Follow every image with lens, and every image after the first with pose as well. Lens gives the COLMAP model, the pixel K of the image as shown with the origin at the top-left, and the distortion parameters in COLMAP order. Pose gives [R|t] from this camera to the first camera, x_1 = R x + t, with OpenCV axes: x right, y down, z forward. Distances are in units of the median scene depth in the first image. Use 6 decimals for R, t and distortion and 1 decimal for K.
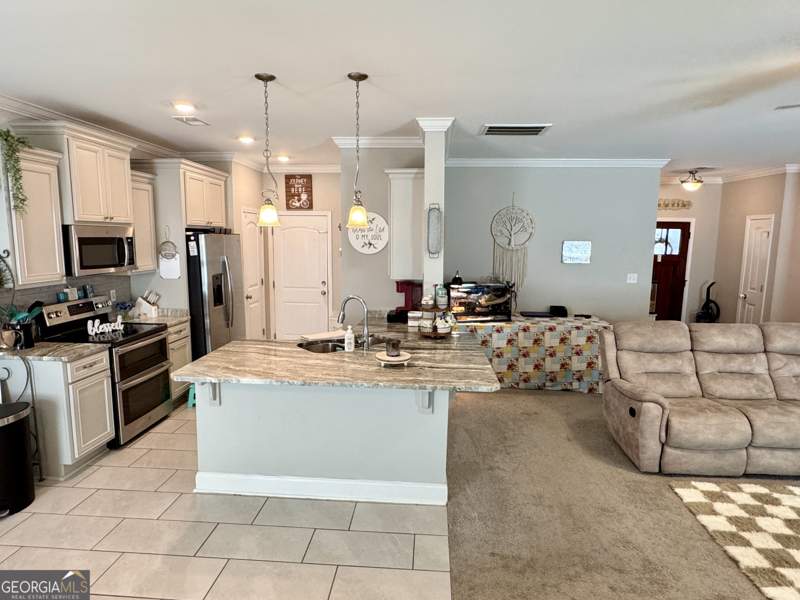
lens RADIAL K [[462.9, 0, 399.6], [0, 462.9, 299.7], [0, 0, 1]] dist [-0.001582, 0.001438]
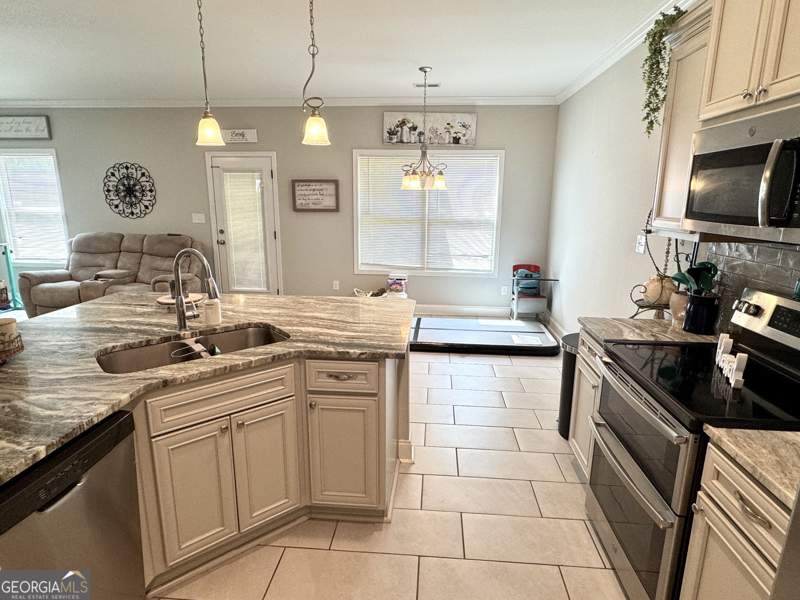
lens RADIAL K [[462.9, 0, 399.5], [0, 462.9, 303.0], [0, 0, 1]] dist [-0.001582, 0.001438]
pose [[-0.999757, -0.021573, 0.004540, -0.453724], [-0.018560, 0.934797, 0.354696, -0.192921], [-0.011895, 0.354526, -0.934971, 1.920641]]
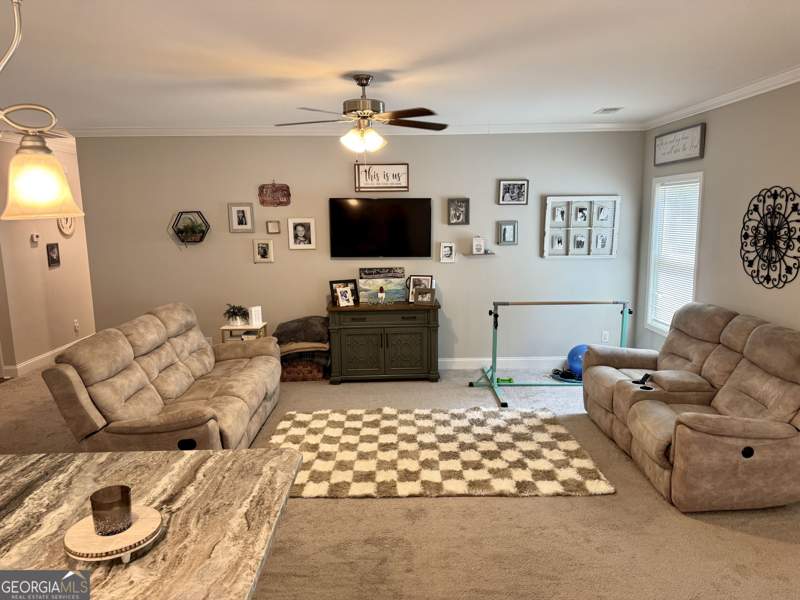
lens RADIAL K [[561.1, 0, 399.3], [0, 561.1, 299.6], [0, 0, 1]] dist [0.008504, 0.001807]
pose [[-0.073542, -0.162972, 0.983886, -0.523302], [0.152272, 0.973155, 0.172576, -0.131542], [-0.985599, 0.162510, -0.046752, 0.799151]]
